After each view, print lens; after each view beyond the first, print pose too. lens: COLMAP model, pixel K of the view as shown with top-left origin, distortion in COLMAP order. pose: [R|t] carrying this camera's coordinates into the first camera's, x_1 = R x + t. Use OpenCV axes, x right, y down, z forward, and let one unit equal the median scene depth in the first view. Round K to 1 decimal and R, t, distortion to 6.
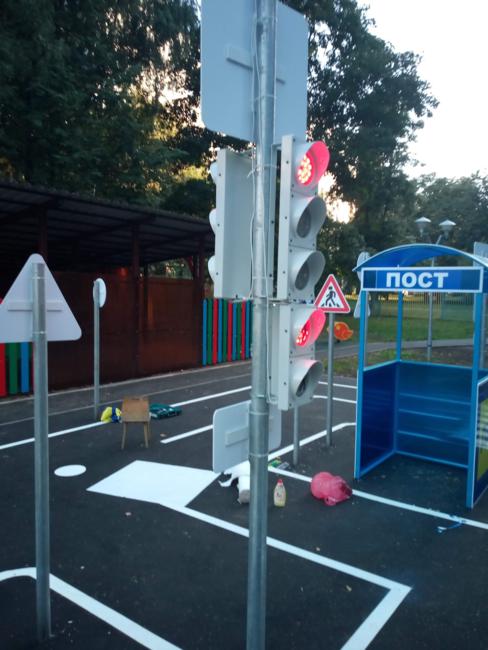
lens RADIAL K [[498.6, 0, 240.6], [0, 498.6, 327.2], [0, 0, 1]] dist [0.067756, -0.075751]
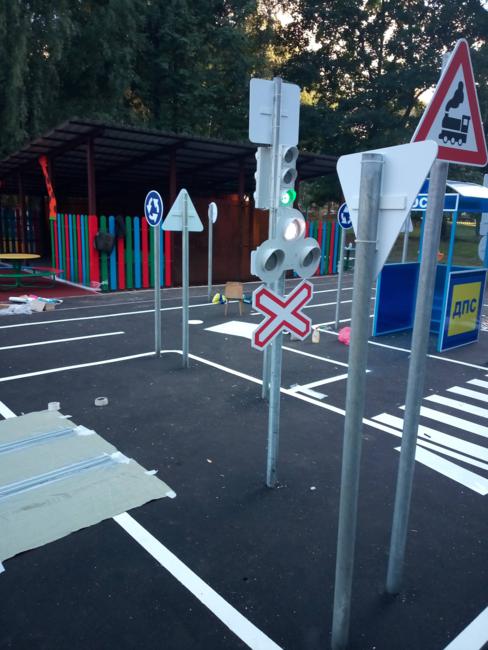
lens RADIAL K [[506.4, 0, 239.6], [0, 506.4, 321.1], [0, 0, 1]] dist [0.066305, -0.076392]
pose [[0.975038, 0.052466, -0.215752, 0.082758], [-0.024441, 0.991138, 0.130569, 0.031718], [0.220691, -0.122036, 0.967679, -0.286661]]
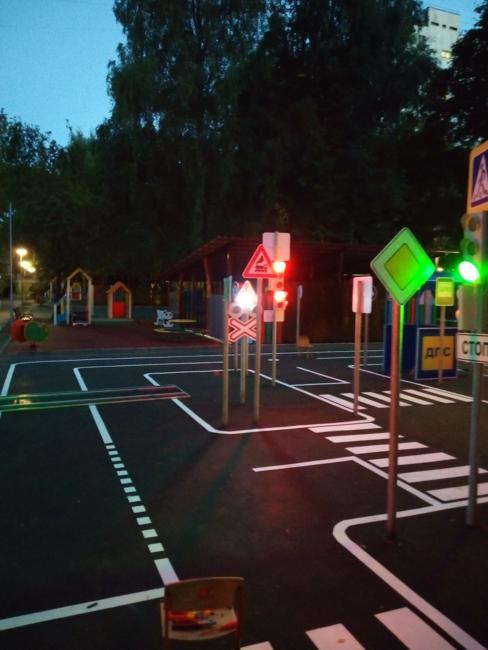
lens RADIAL K [[506.4, 0, 239.6], [0, 506.4, 321.1], [0, 0, 1]] dist [0.066305, -0.076392]
pose [[0.844134, 0.029242, -0.535334, 0.458364], [-0.042624, 0.999011, -0.012643, 0.064122], [0.534435, 0.033490, 0.844546, -0.660976]]
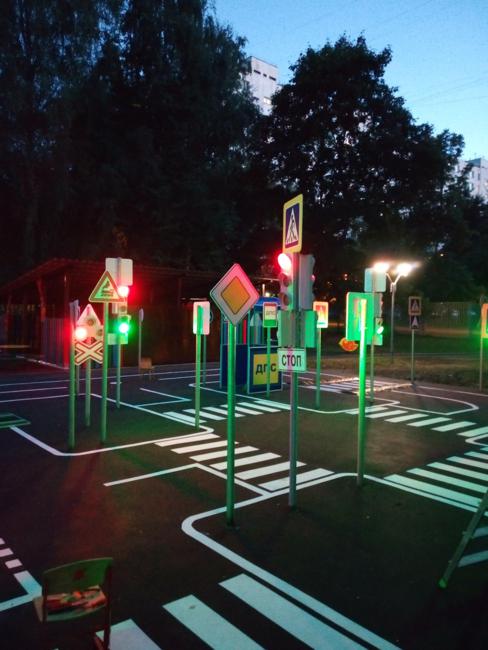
lens RADIAL K [[506.4, 0, 239.6], [0, 506.4, 321.1], [0, 0, 1]] dist [0.066305, -0.076392]
pose [[0.969221, -0.002106, -0.246182, 0.472669], [-0.014755, 0.997669, -0.066627, 0.067341], [0.245748, 0.068209, 0.966931, -0.715969]]
